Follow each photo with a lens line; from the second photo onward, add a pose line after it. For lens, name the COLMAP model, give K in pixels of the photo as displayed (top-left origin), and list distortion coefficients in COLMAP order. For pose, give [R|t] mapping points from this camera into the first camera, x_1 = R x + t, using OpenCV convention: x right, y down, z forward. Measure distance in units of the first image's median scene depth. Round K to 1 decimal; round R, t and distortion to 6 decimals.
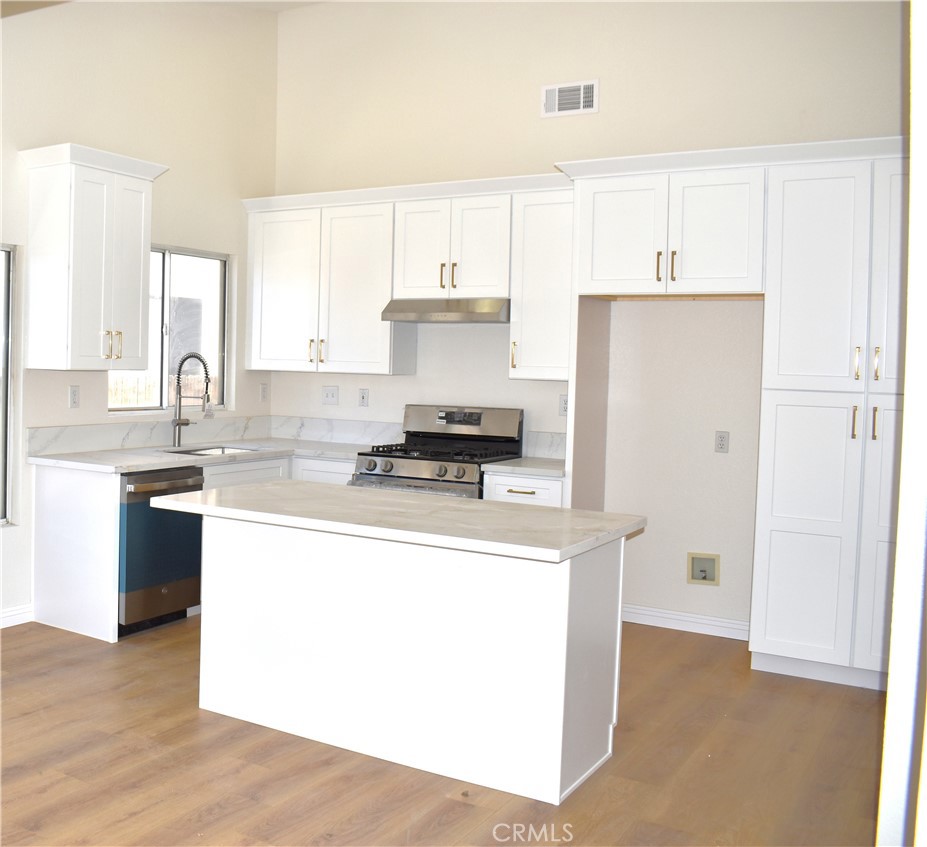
lens RADIAL K [[1082.3, 0, 463.5], [0, 1082.3, 421.3], [0, 0, 1]] dist [-0.093031, 0.000000]
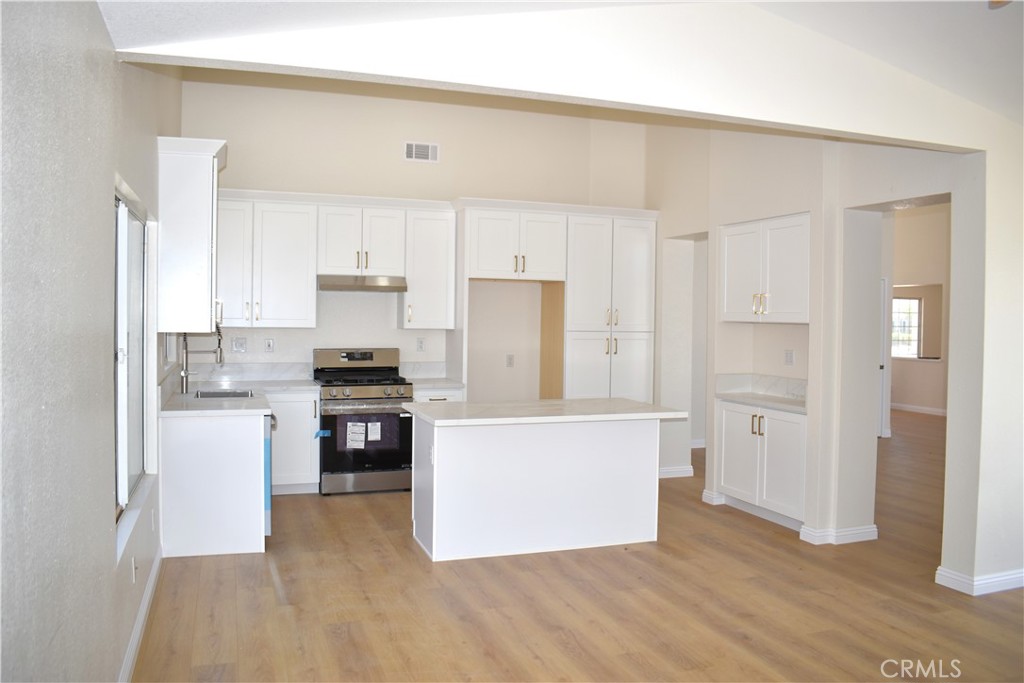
lens RADIAL K [[791.6, 0, 512.2], [0, 791.6, 342.7], [0, 0, 1]] dist [-0.047538, -0.001632]
pose [[0.595504, -0.040590, 0.802326, -0.769893], [0.044215, 0.998865, 0.017716, -0.032640], [-0.802135, 0.024925, 0.596623, 0.199355]]
